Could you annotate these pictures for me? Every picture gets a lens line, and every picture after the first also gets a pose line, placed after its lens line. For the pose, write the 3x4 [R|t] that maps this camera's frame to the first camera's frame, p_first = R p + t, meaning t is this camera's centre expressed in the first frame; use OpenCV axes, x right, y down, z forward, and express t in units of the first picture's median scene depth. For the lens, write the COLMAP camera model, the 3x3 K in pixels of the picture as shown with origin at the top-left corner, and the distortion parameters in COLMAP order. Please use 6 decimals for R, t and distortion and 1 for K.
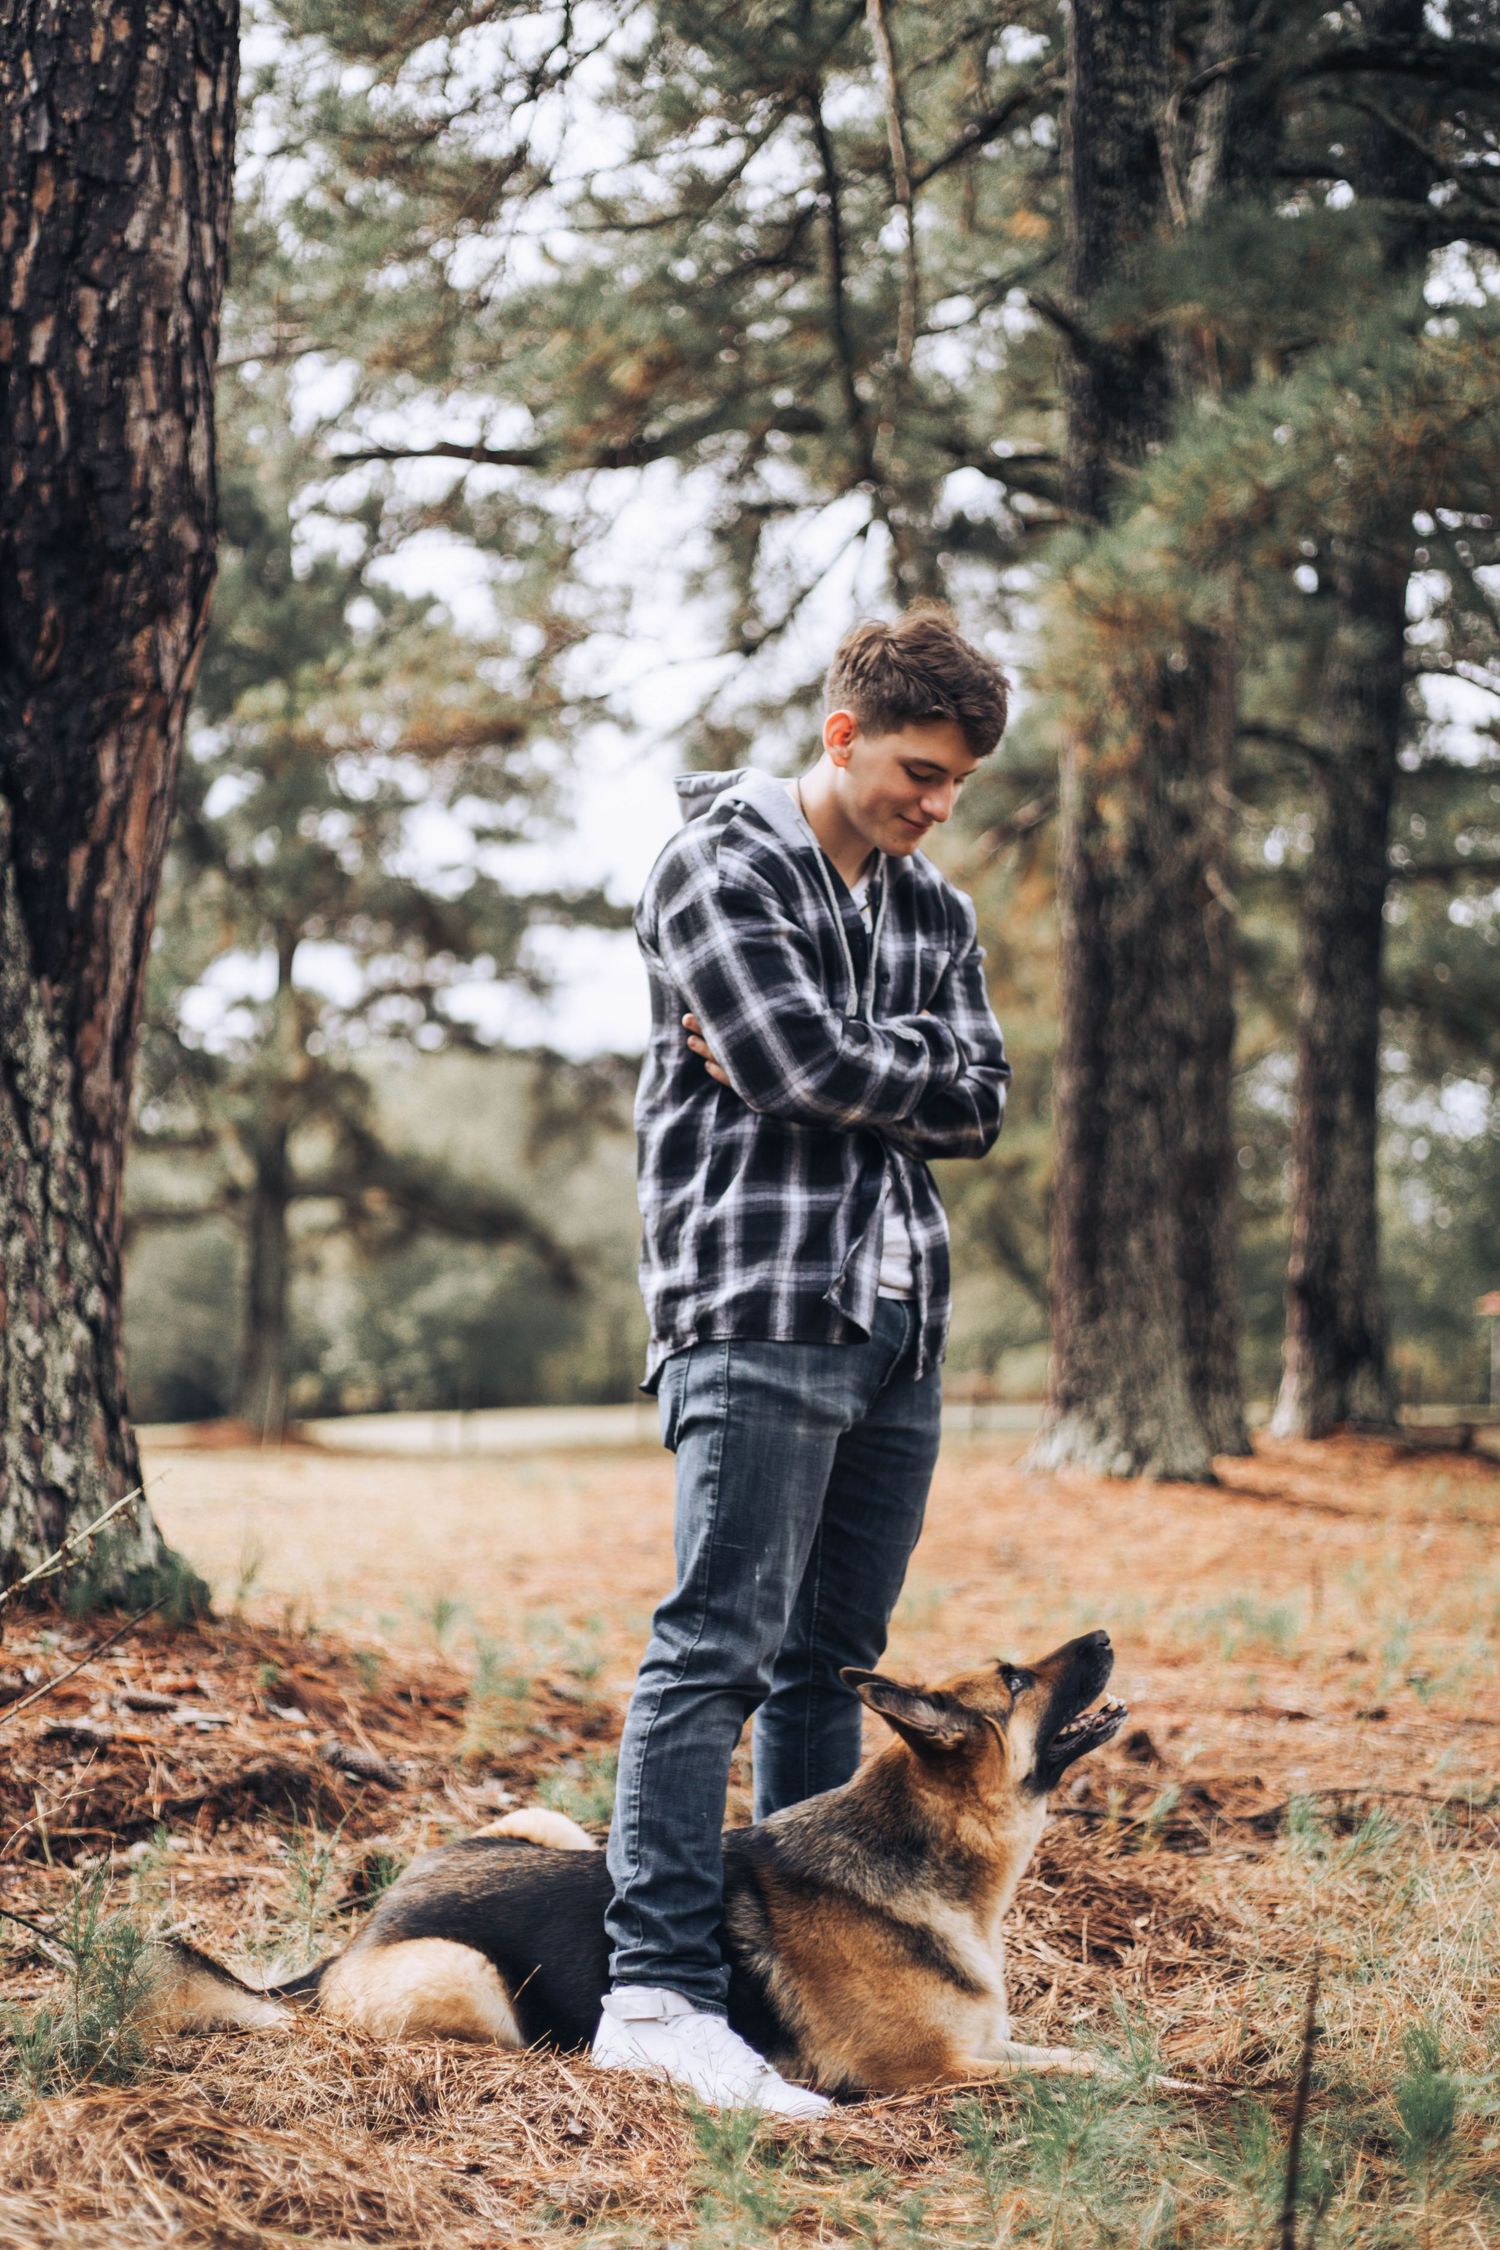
lens RADIAL K [[3266.6, 0, 750.0], [0, 3266.6, 1125.0], [0, 0, 1]] dist [0.003302, 0.130735]
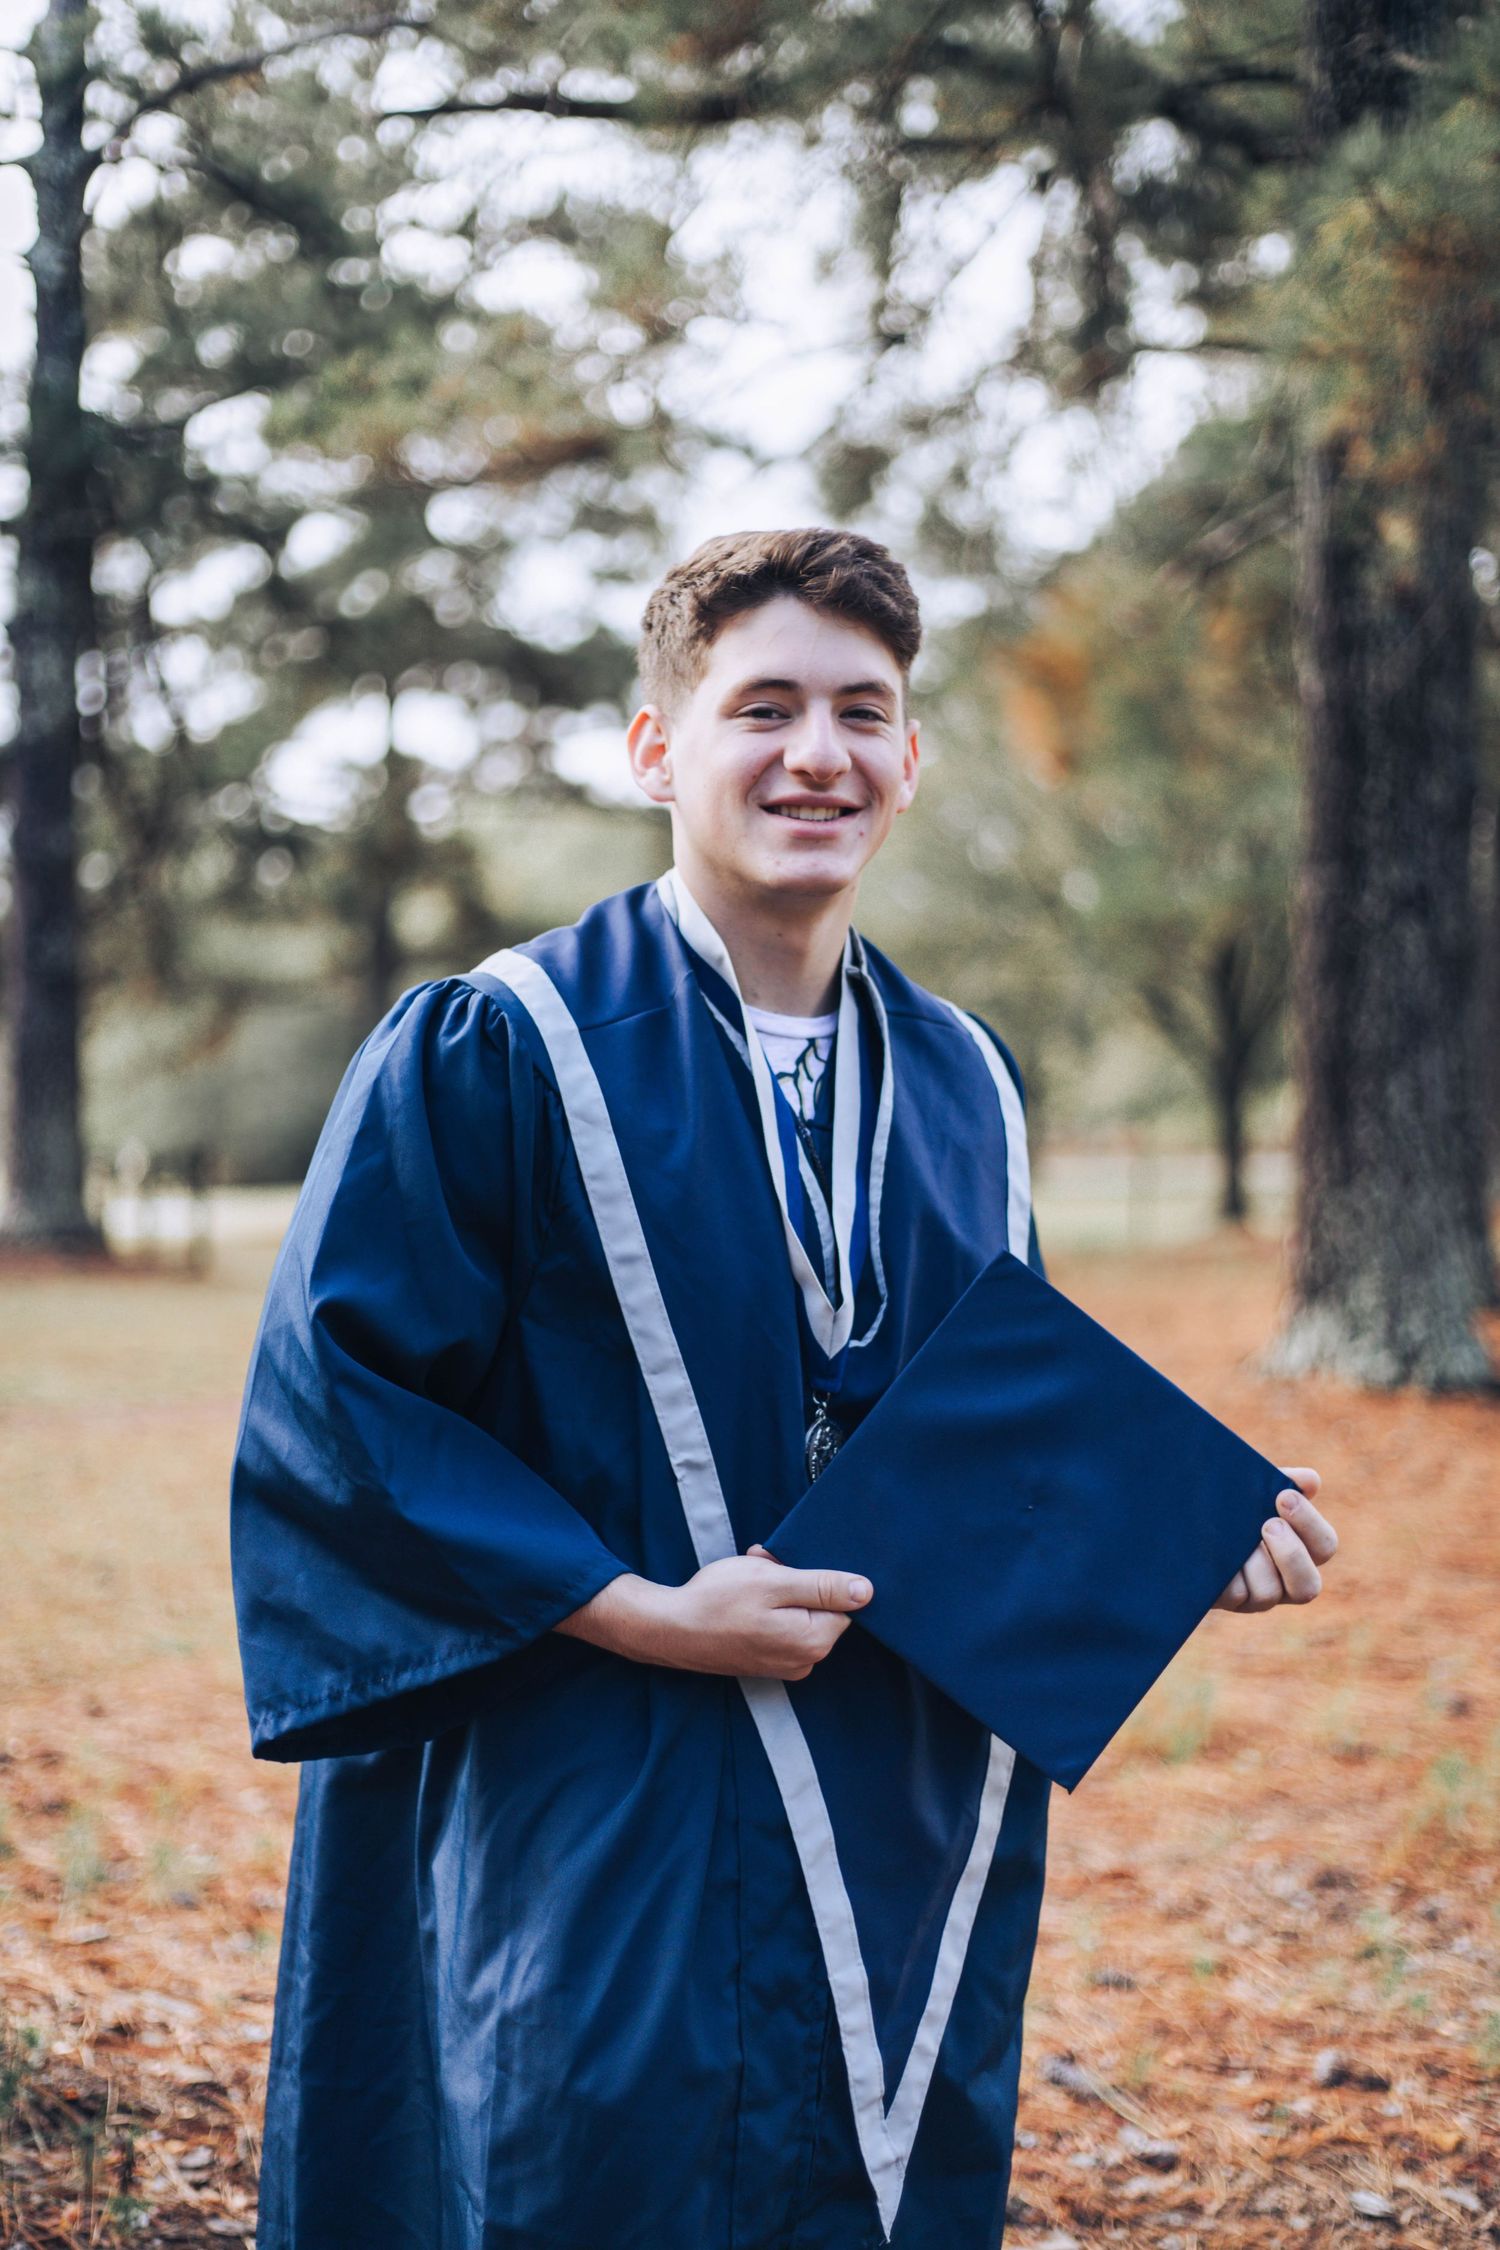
lens RADIAL K [[3266.6, 0, 750.0], [0, 3266.6, 1125.0], [0, 0, 1]] dist [0.003302, 0.130735]
pose [[0.999016, -0.014030, -0.042065, -0.011152], [0.017321, 0.996730, 0.078932, -0.044317], [0.040820, -0.079583, 0.995992, 0.459123]]
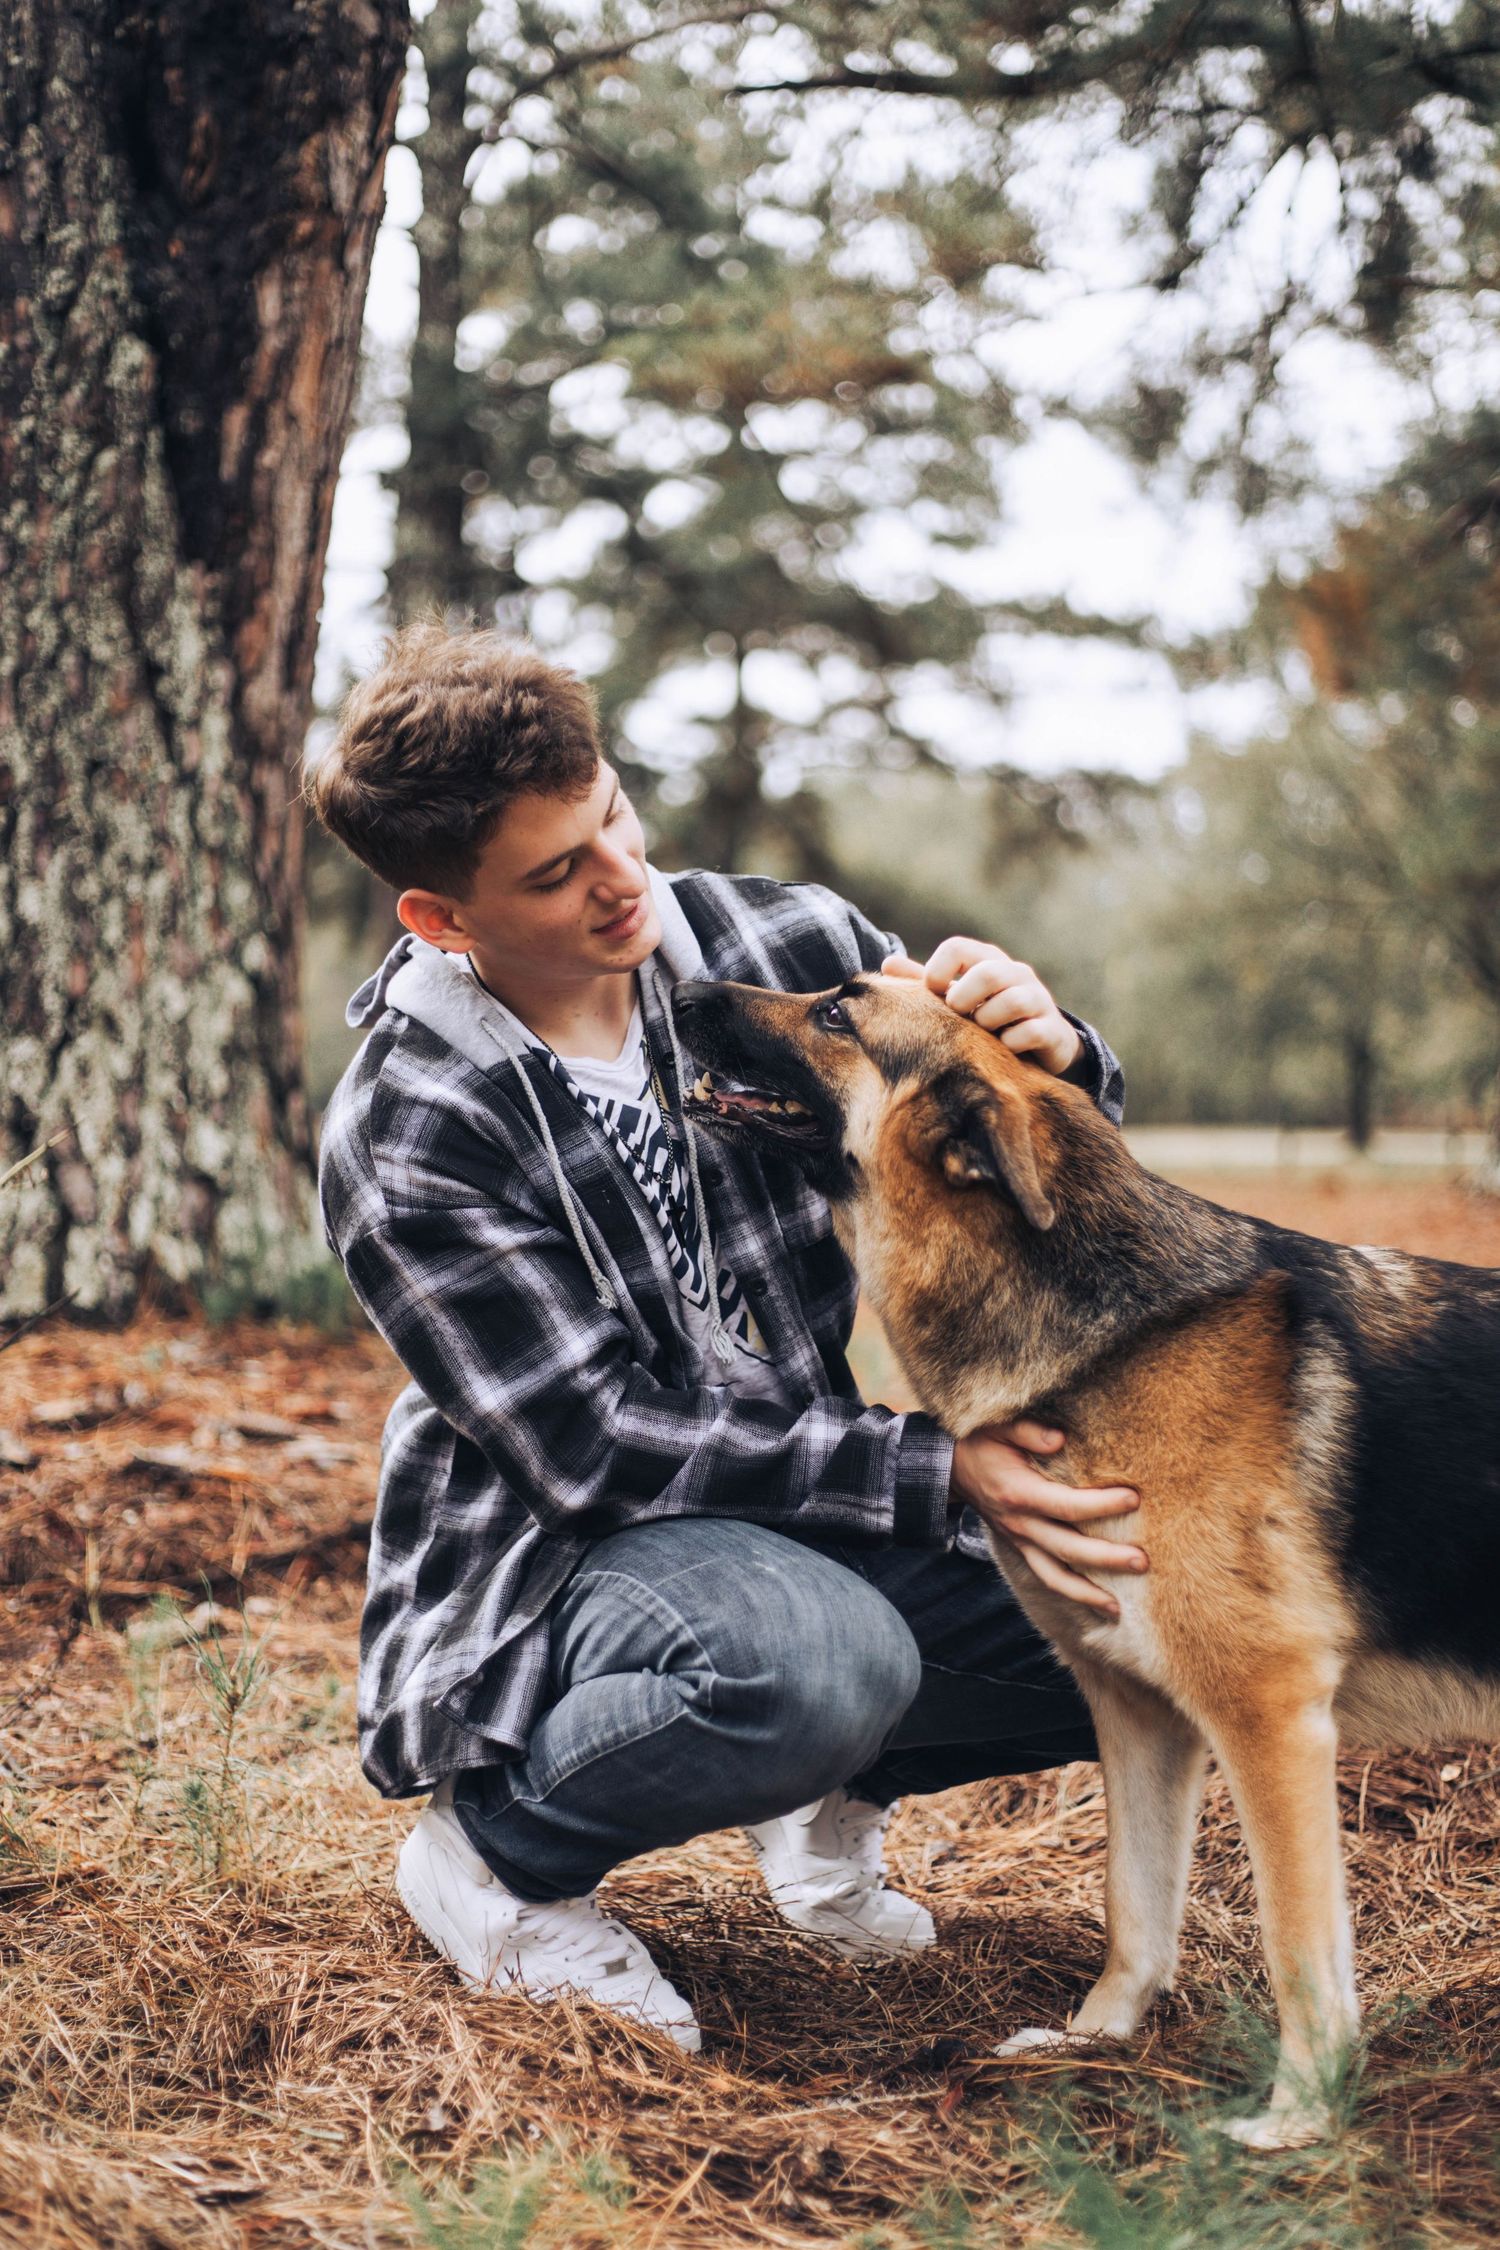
lens RADIAL K [[3266.6, 0, 750.0], [0, 3266.6, 1125.0], [0, 0, 1]] dist [0.003302, 0.130735]
pose [[0.988987, 0.007545, -0.147808, 0.046841], [0.004553, 0.996676, 0.081343, 0.029672], [0.147930, -0.081120, 0.985665, 0.187467]]
